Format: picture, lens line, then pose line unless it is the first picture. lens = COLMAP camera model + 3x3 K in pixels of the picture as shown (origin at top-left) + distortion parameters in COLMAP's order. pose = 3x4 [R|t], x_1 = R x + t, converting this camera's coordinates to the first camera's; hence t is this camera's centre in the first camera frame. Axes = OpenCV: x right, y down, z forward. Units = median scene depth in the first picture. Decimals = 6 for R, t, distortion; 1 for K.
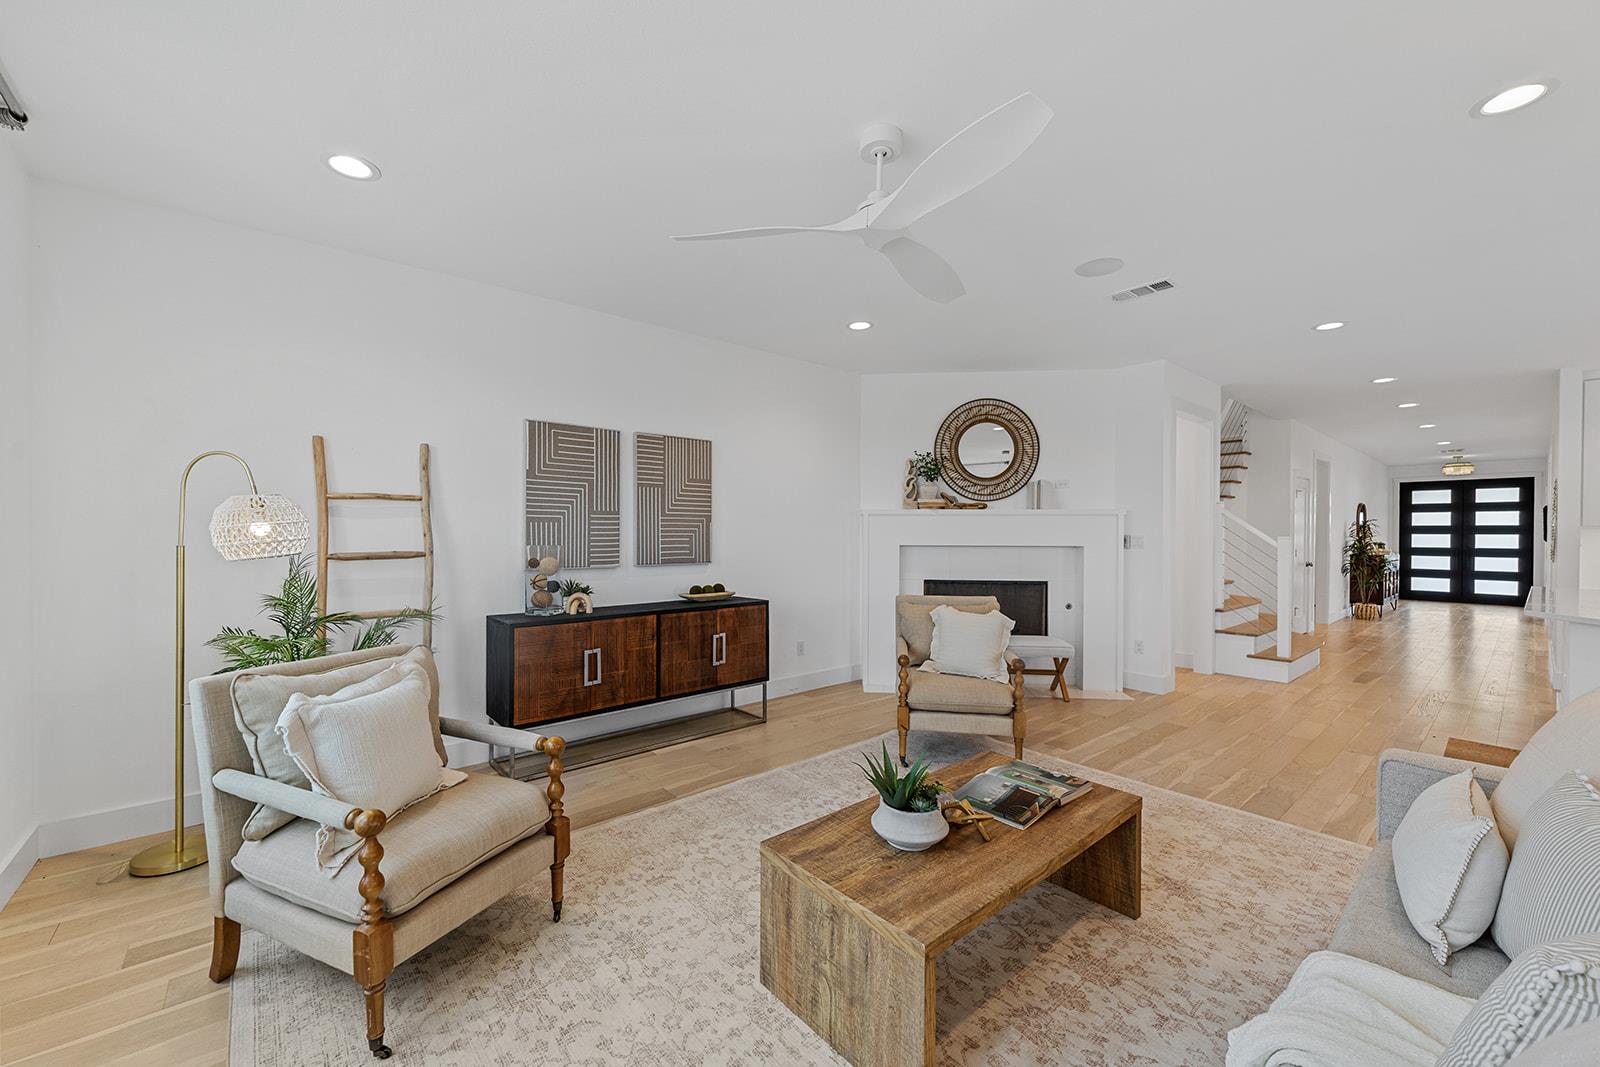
lens RADIAL K [[635.2, 0, 798.1], [0, 635.2, 536.0], [0, 0, 1]] dist [0.016478, -0.000166]
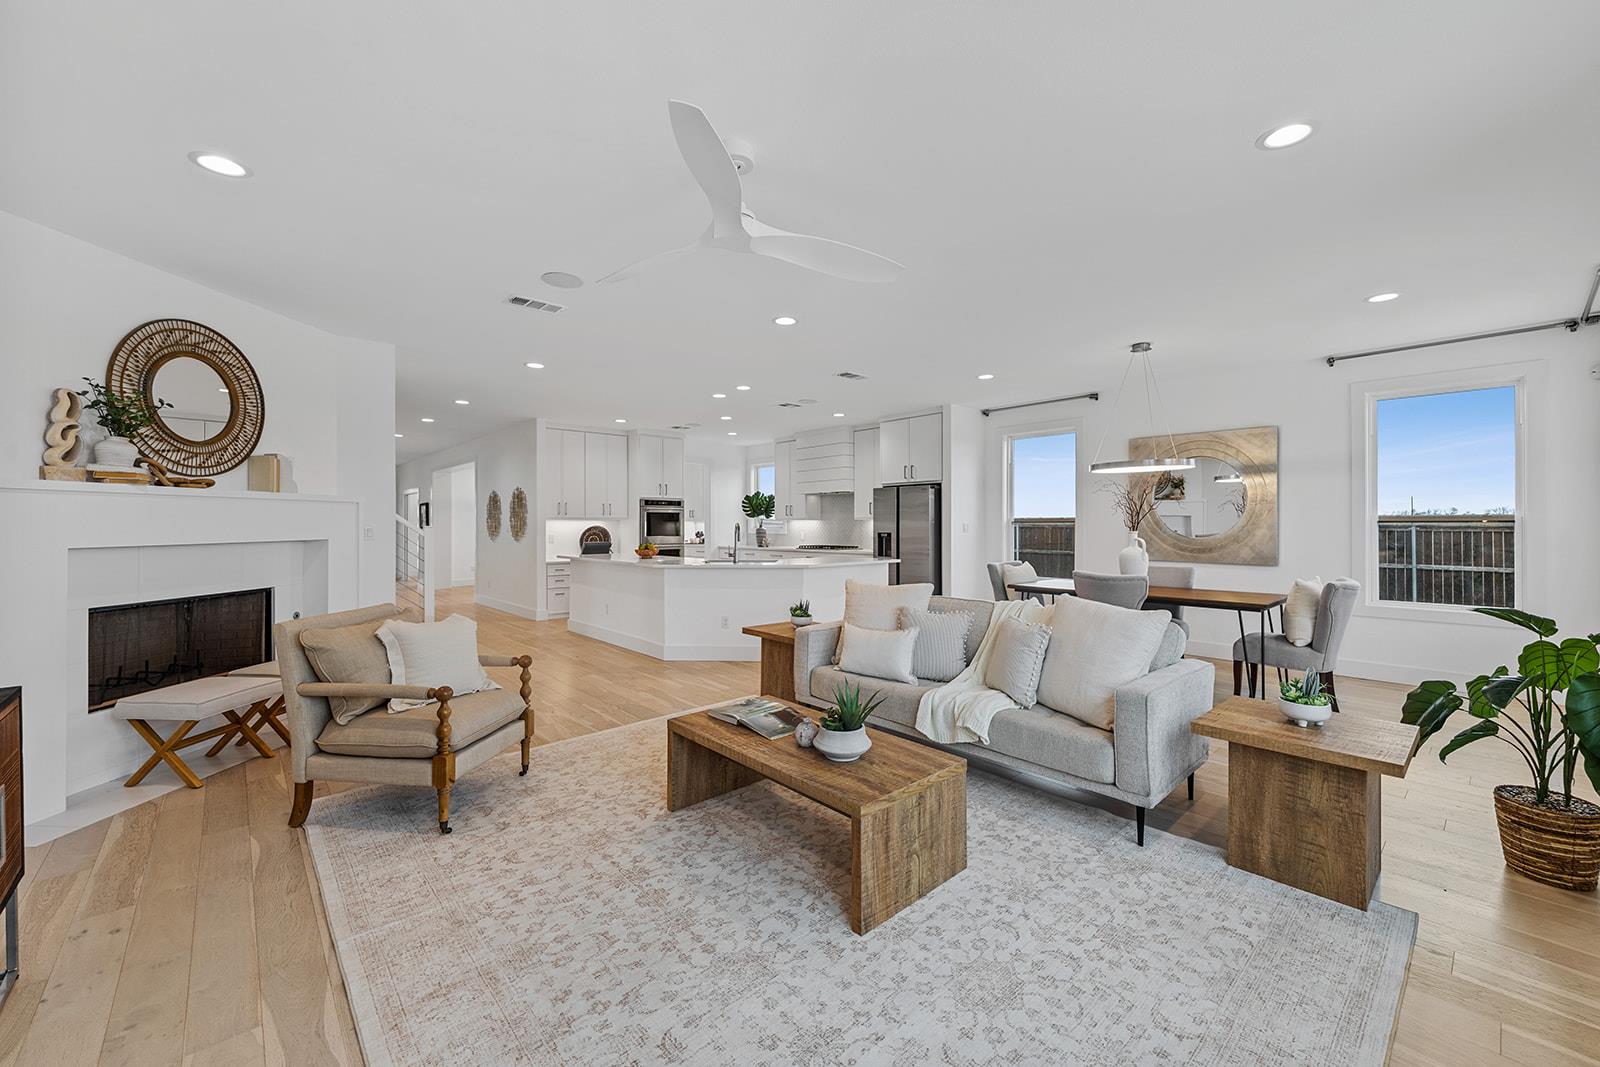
lens RADIAL K [[636.4, 0, 801.8], [0, 636.4, 514.1], [0, 0, 1]] dist [0.016842, -0.000028]
pose [[-0.030093, 0.007778, 0.999517, -0.571650], [0.010898, 0.999913, -0.007453, -0.005439], [-0.999488, 0.010668, -0.030175, 0.561511]]
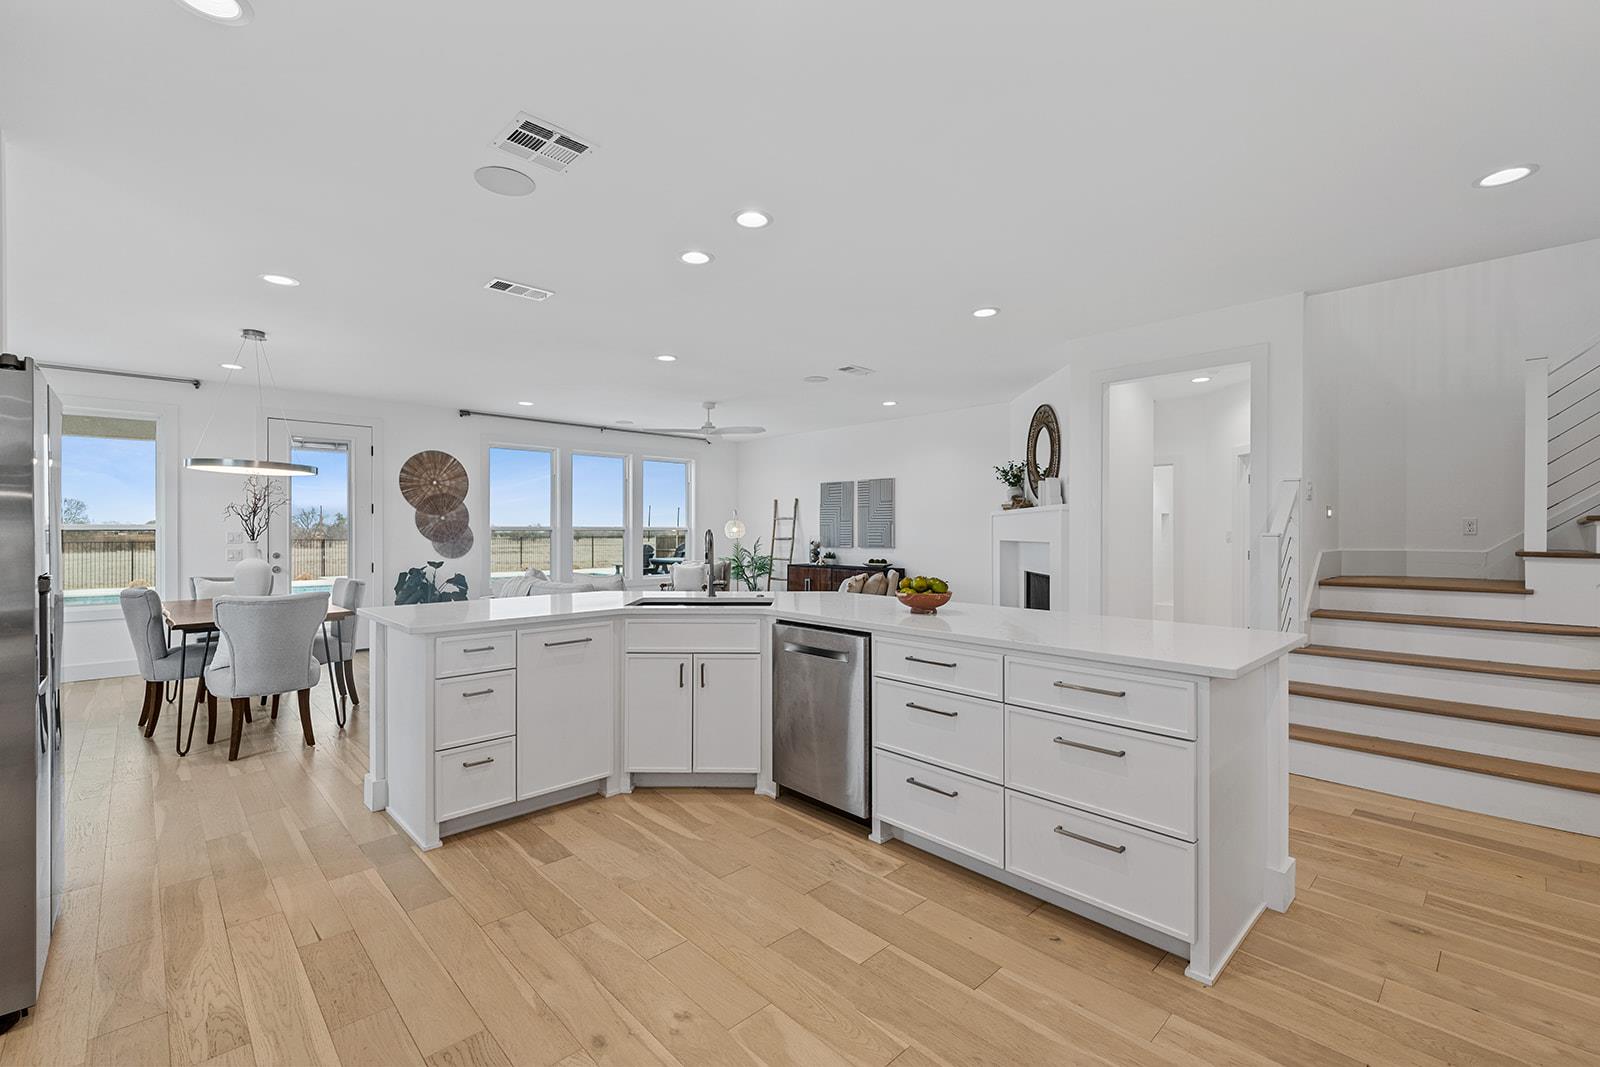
lens RADIAL K [[692.5, 0, 800.0], [0, 692.5, 533.5], [0, 0, 1]] dist [0.000034, -0.000002]
pose [[0.060850, 0.003514, -0.998141, 1.861123], [-0.005706, 0.999979, 0.003172, -0.002421], [0.998131, 0.005502, 0.060868, 0.658268]]
